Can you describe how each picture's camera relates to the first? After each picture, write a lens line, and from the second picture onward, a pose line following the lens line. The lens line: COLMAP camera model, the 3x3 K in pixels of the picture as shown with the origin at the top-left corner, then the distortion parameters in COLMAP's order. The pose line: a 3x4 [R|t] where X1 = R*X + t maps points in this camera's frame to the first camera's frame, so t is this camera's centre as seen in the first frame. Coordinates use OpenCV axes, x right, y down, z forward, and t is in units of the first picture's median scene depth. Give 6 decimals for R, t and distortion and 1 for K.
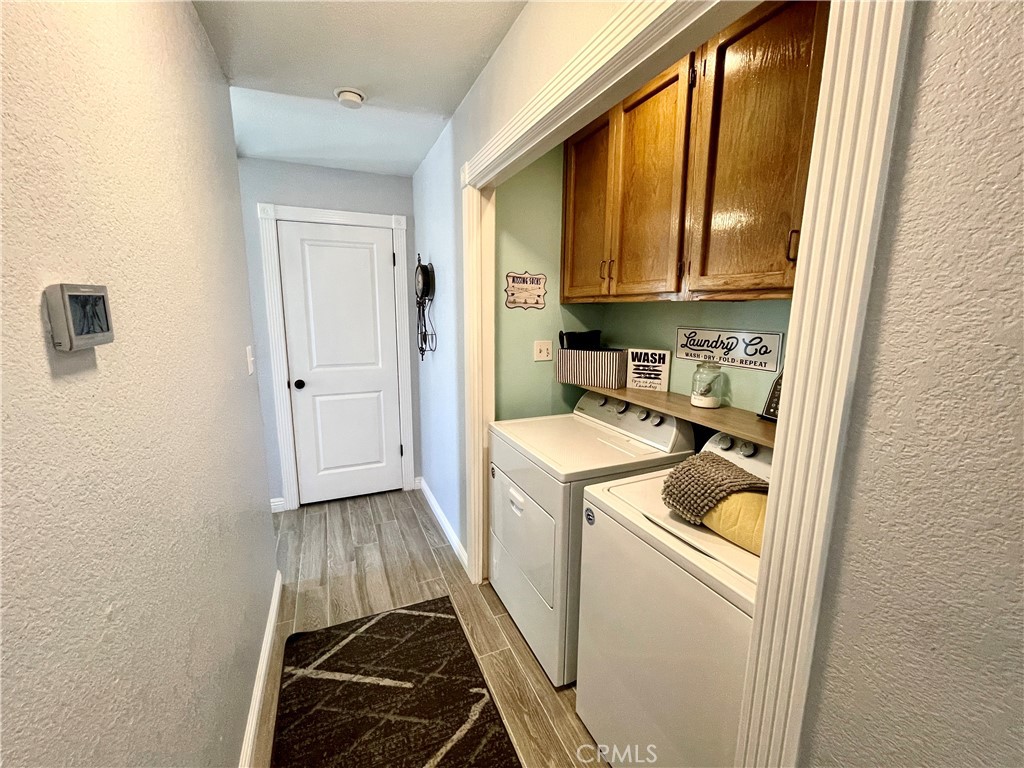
lens RADIAL K [[416.3, 0, 513.0], [0, 416.3, 384.2], [0, 0, 1]] dist [-0.001065, 0.000106]
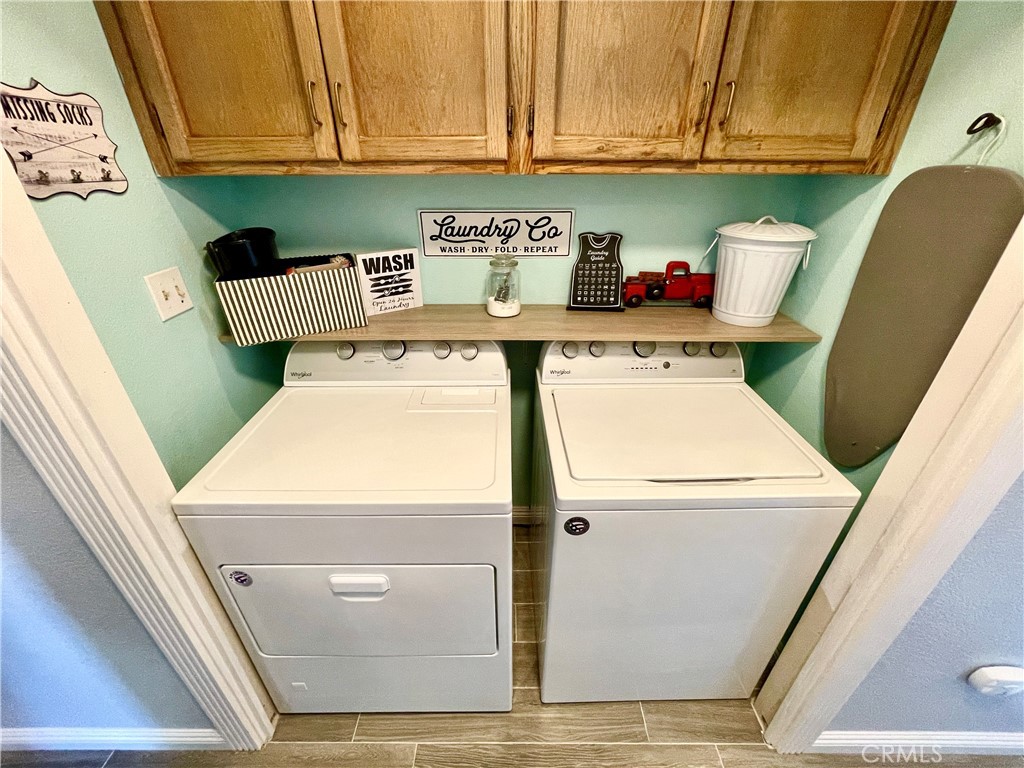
lens RADIAL K [[416.3, 0, 510.5], [0, 416.3, 383.1], [0, 0, 1]] dist [-0.001065, 0.000106]
pose [[0.408144, -0.442289, 0.798623, -0.216086], [0.167154, 0.896219, 0.410914, -0.139522], [-0.897485, -0.034219, 0.439716, 0.558324]]
